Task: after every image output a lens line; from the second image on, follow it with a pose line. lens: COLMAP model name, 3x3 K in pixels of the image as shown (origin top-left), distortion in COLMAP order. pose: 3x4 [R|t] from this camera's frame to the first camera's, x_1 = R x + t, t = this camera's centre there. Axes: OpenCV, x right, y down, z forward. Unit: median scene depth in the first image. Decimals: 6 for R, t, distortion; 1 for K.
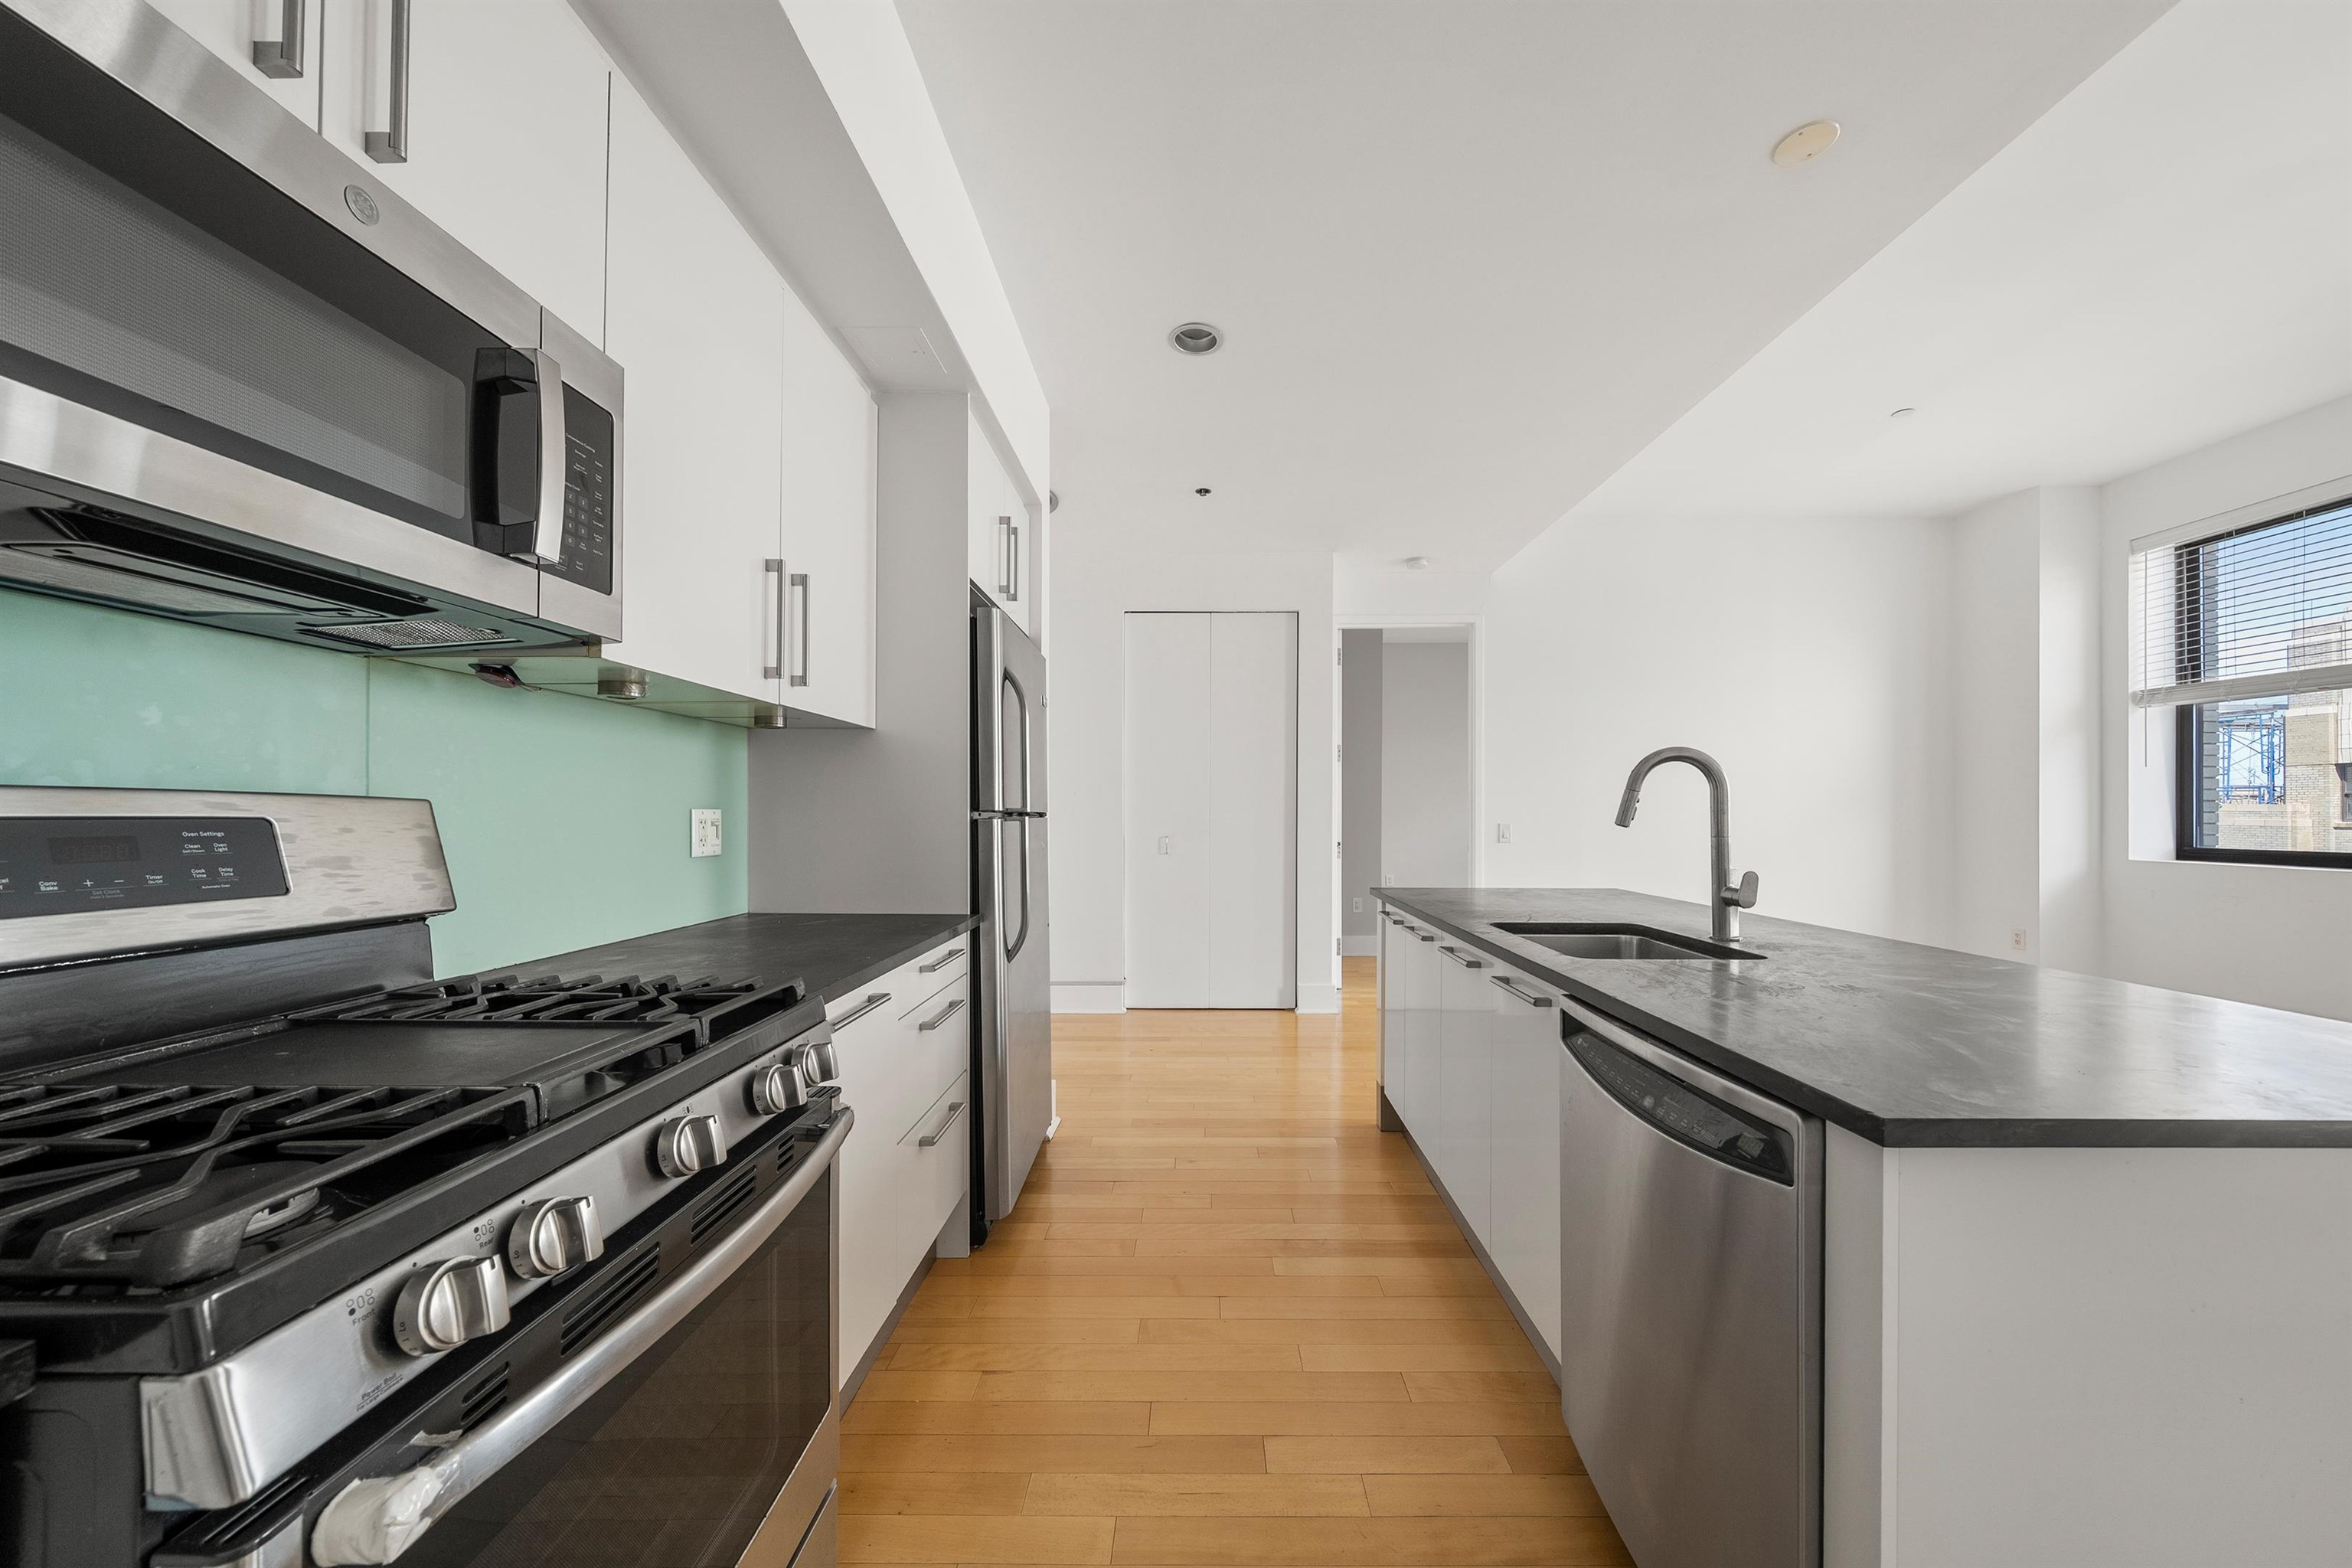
lens RADIAL K [[811.3, 0, 1182.9], [0, 811.3, 802.9], [0, 0, 1]] dist [-0.001420, -0.000327]
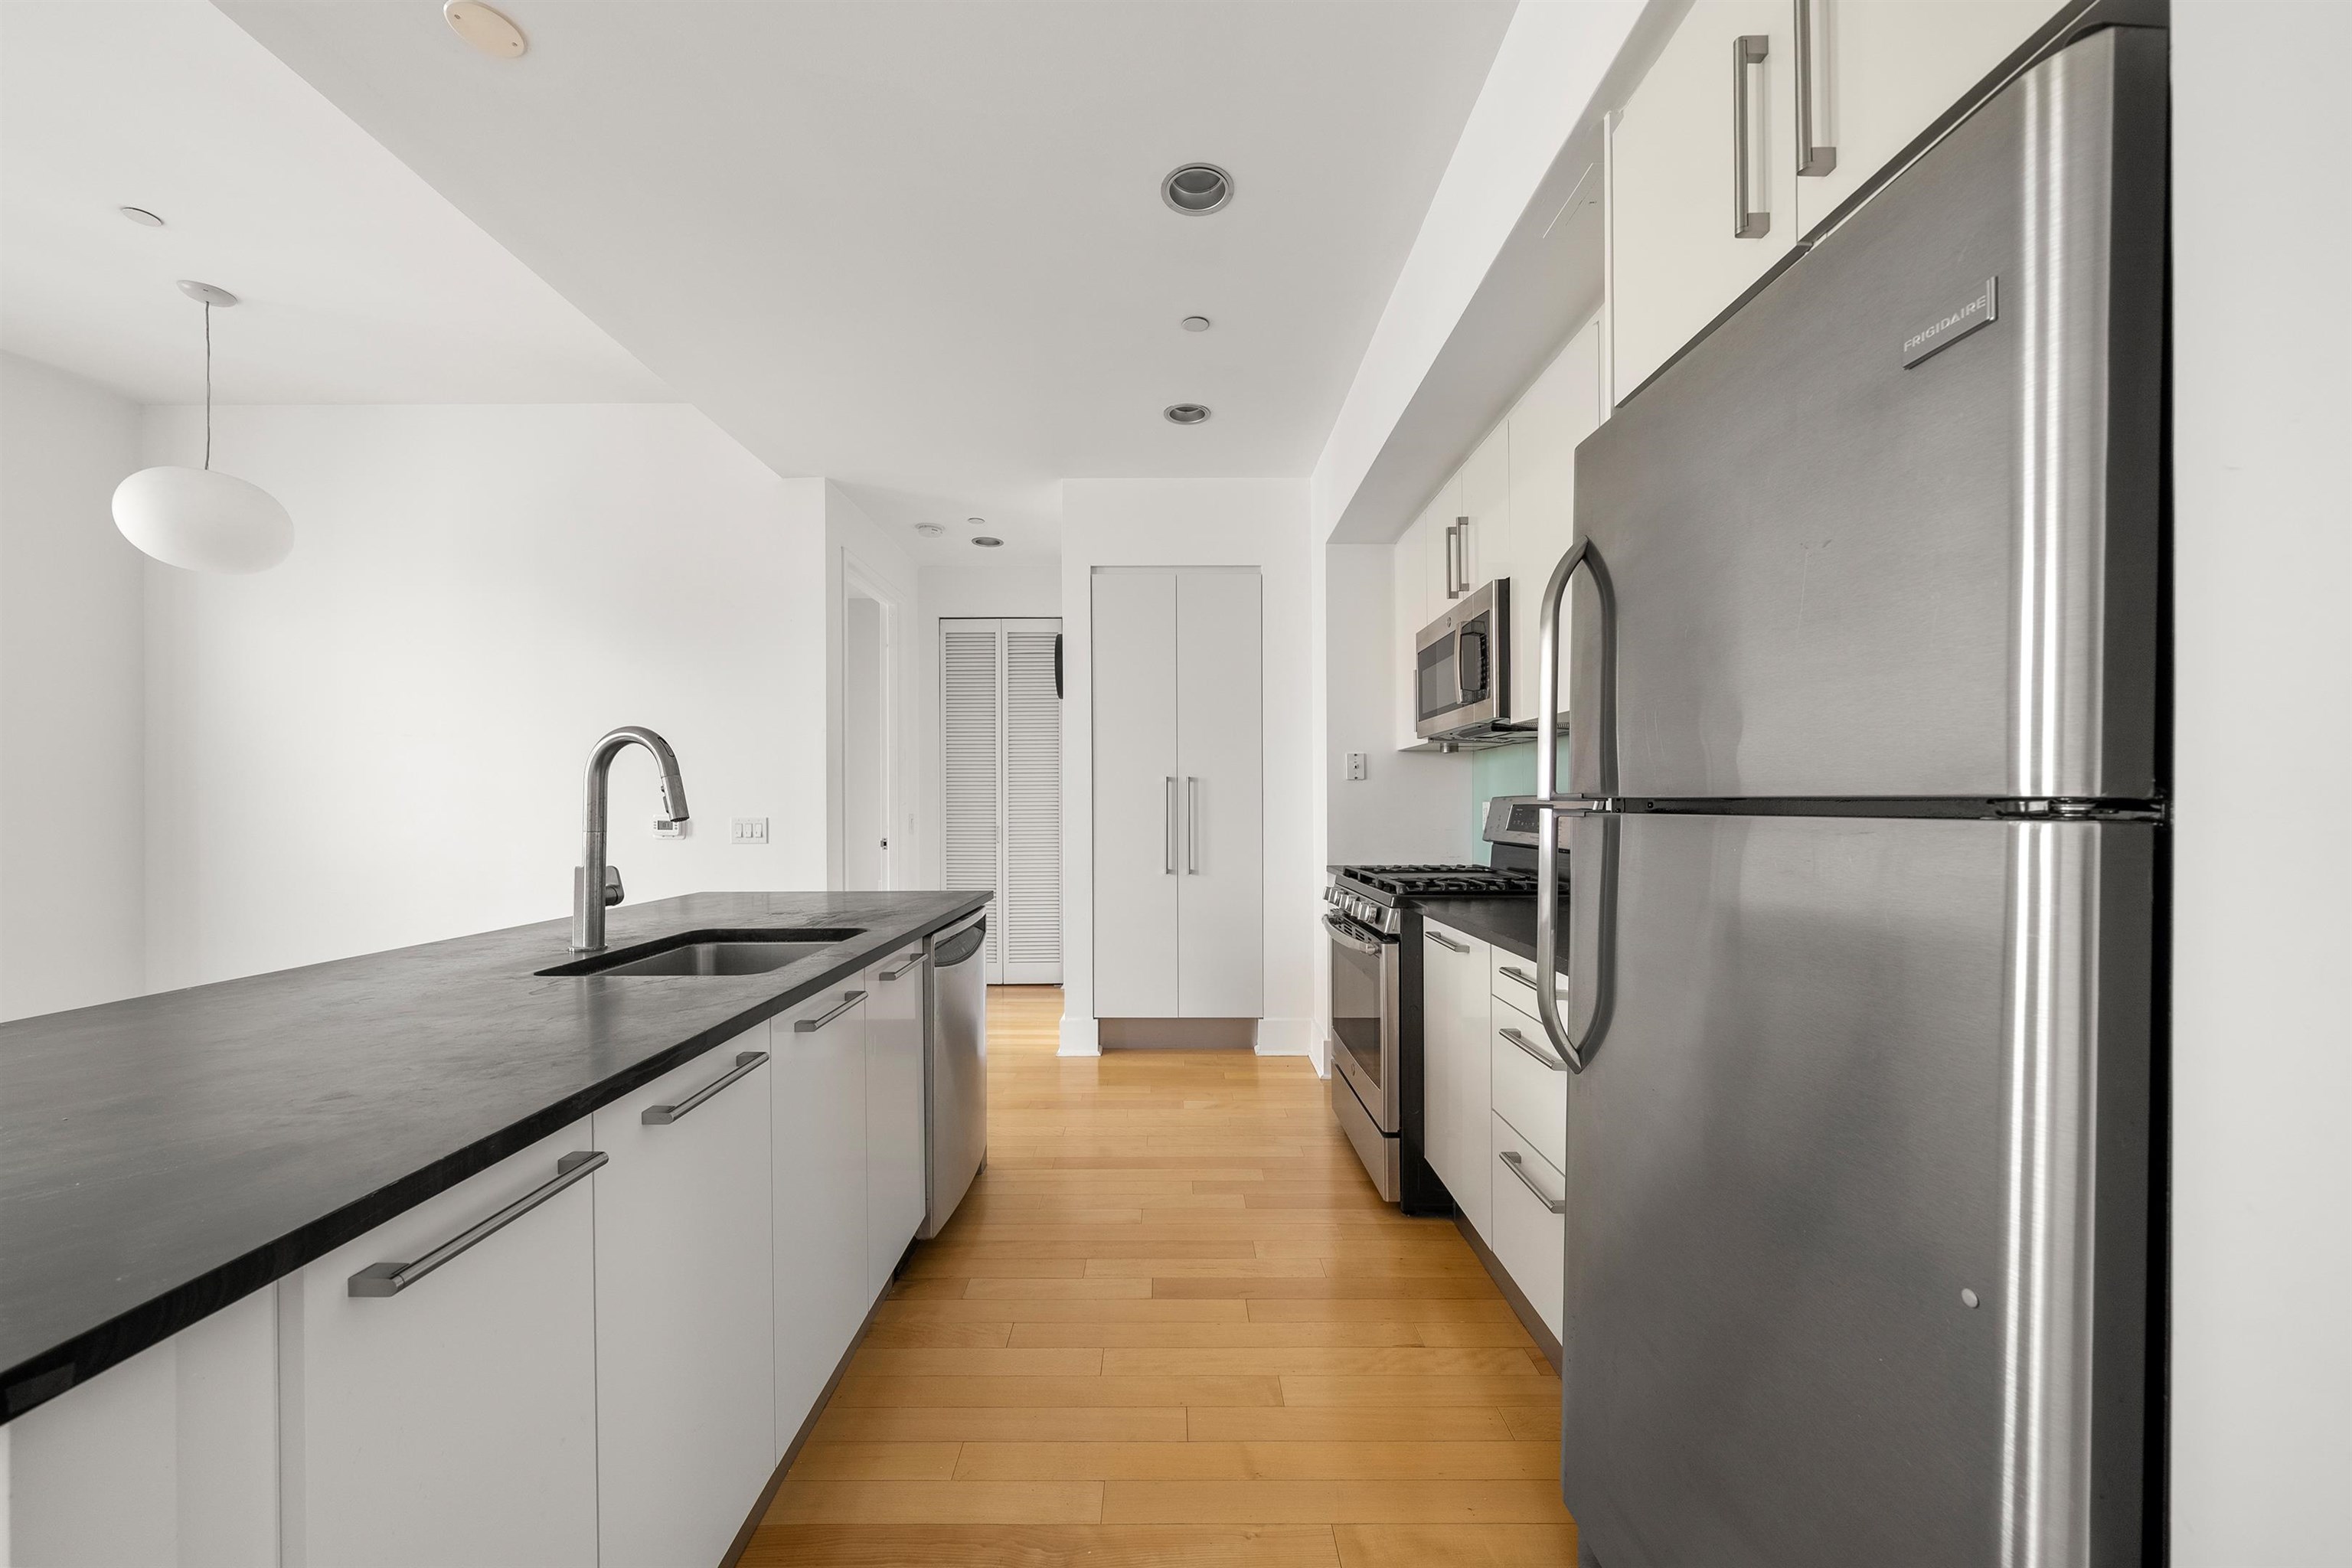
lens RADIAL K [[843.5, 0, 1173.2], [0, 843.5, 809.5], [0, 0, 1]] dist [-0.024202, 0.000014]
pose [[-0.999614, -0.002094, -0.027711, 0.094154], [-0.001969, 0.999988, -0.004520, 0.027290], [0.027721, -0.004463, -0.999606, 2.041162]]
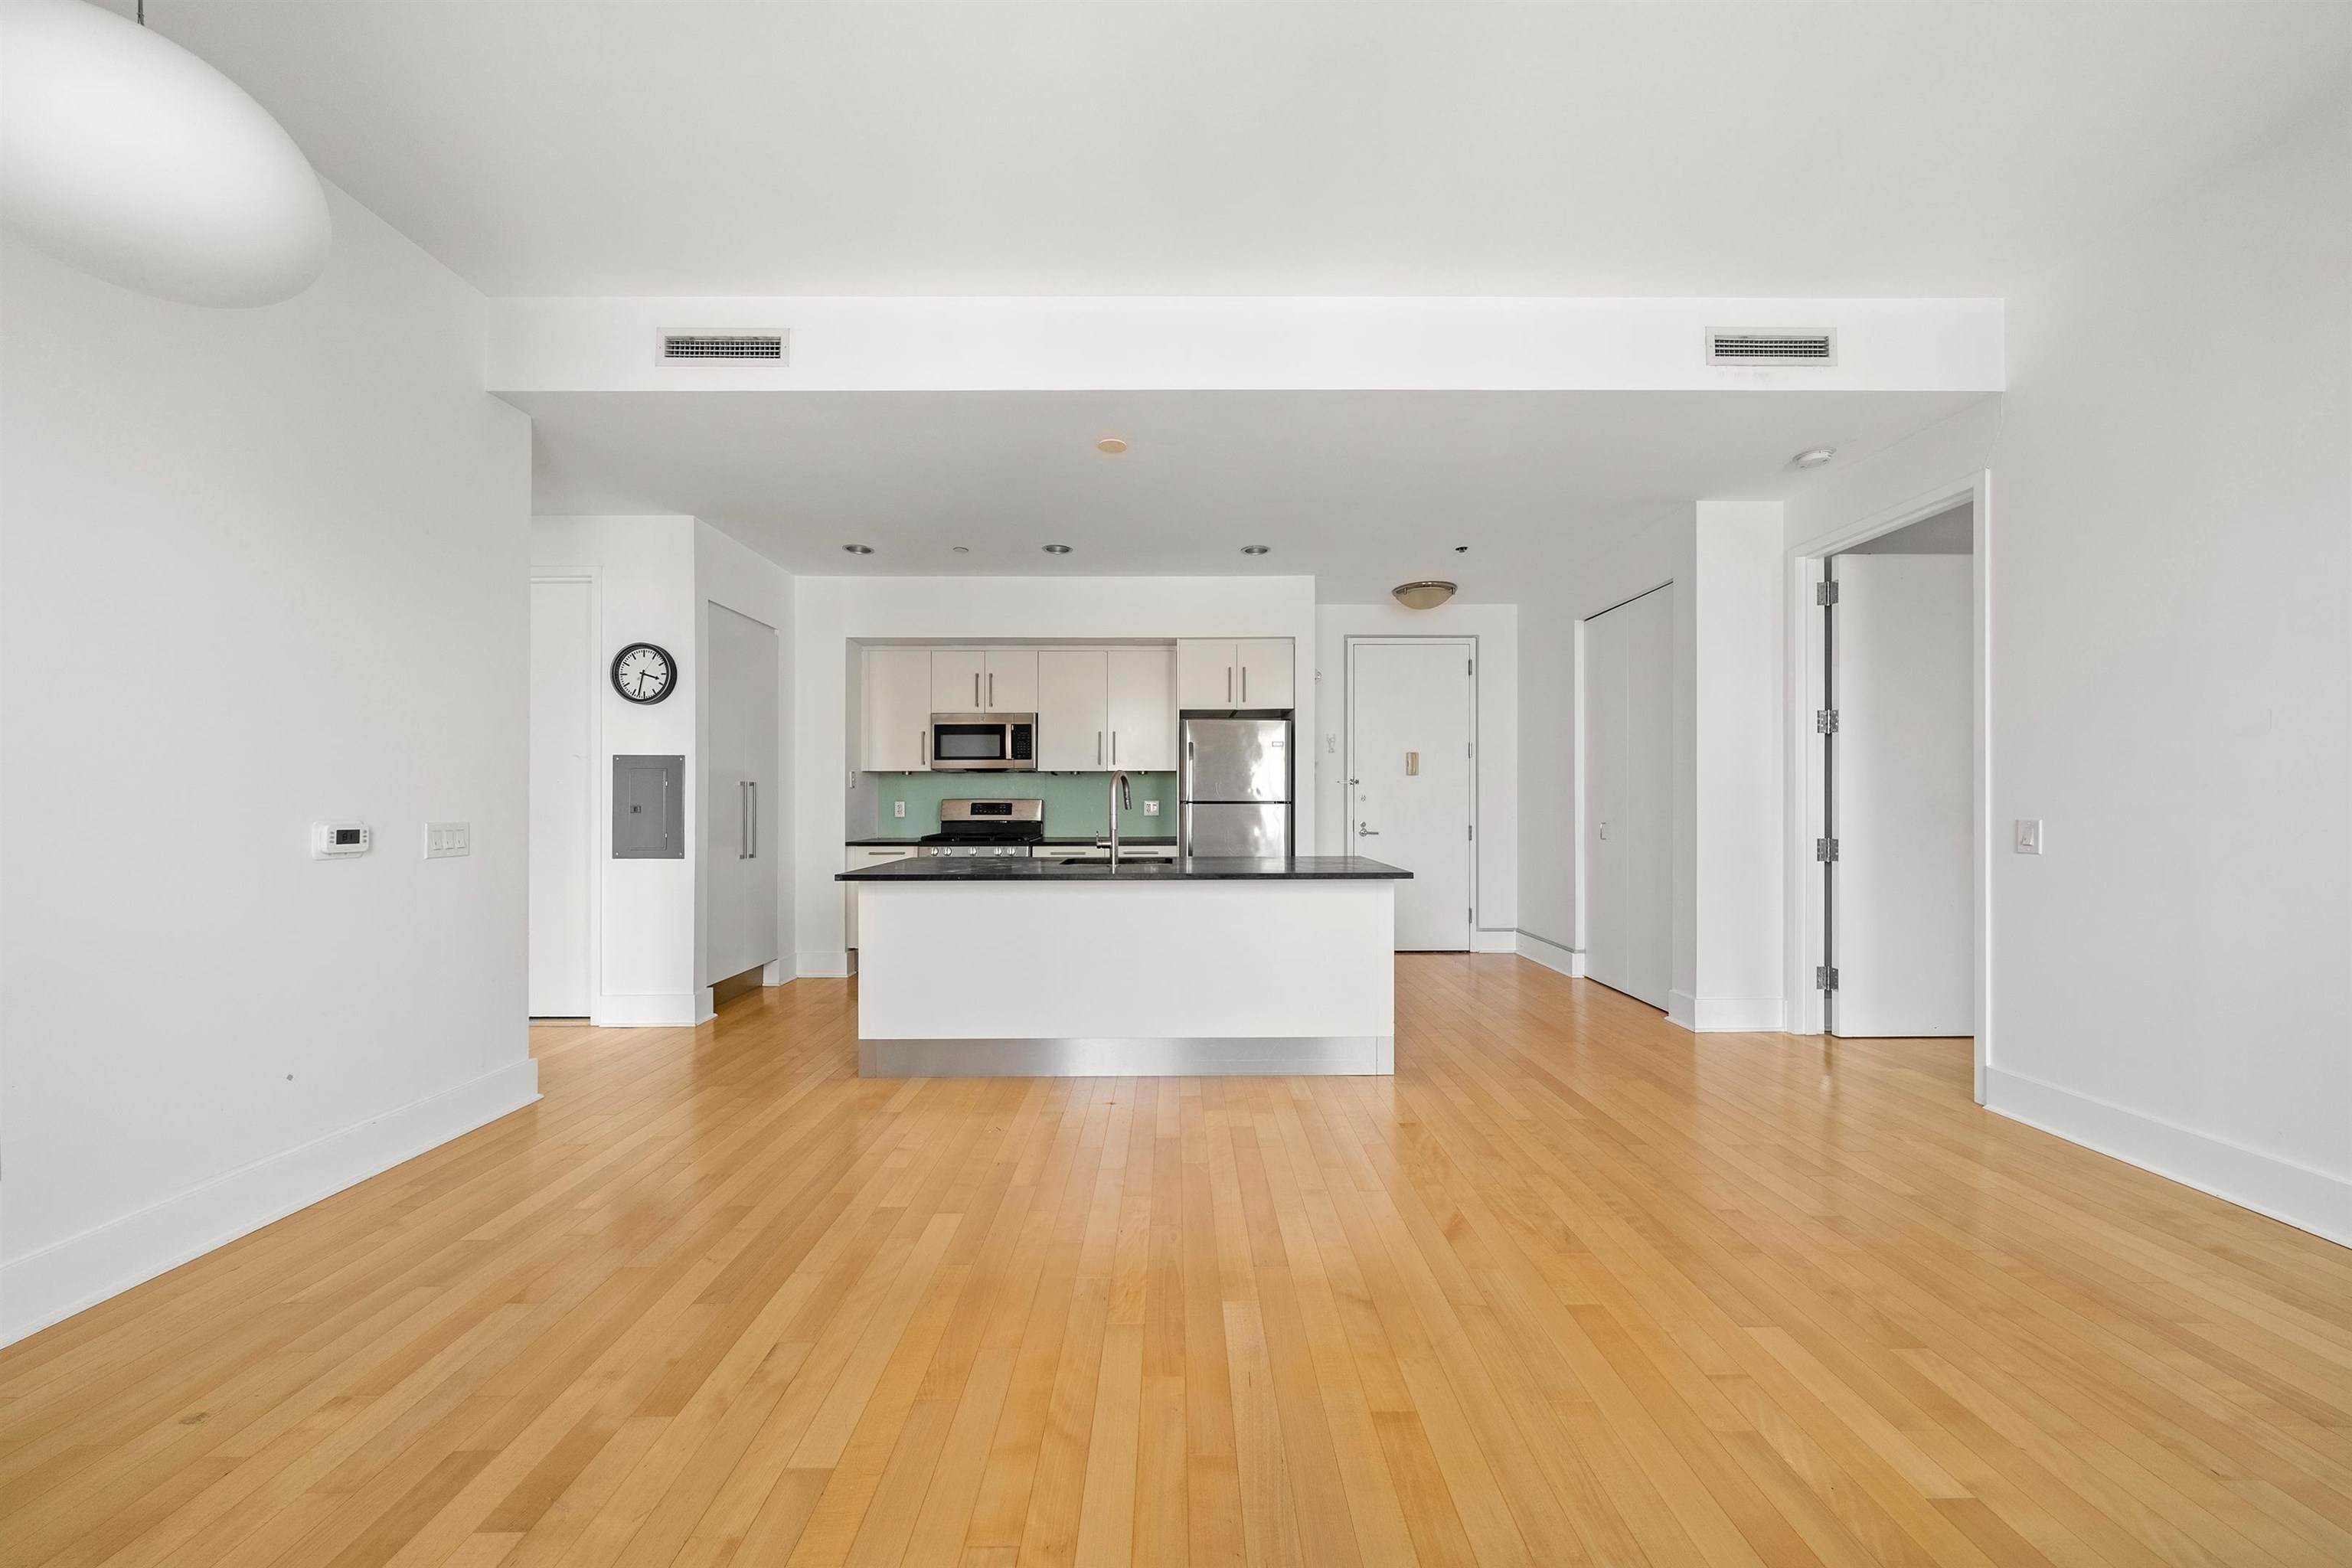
lens RADIAL K [[811.3, 0, 1182.9], [0, 811.3, 802.9], [0, 0, 1]] dist [-0.001420, -0.000327]
pose [[0.034904, 0.001147, -0.999390, 2.914758], [0.012335, 0.999923, 0.001579, 0.015562], [0.999315, -0.012383, 0.034887, 1.167357]]
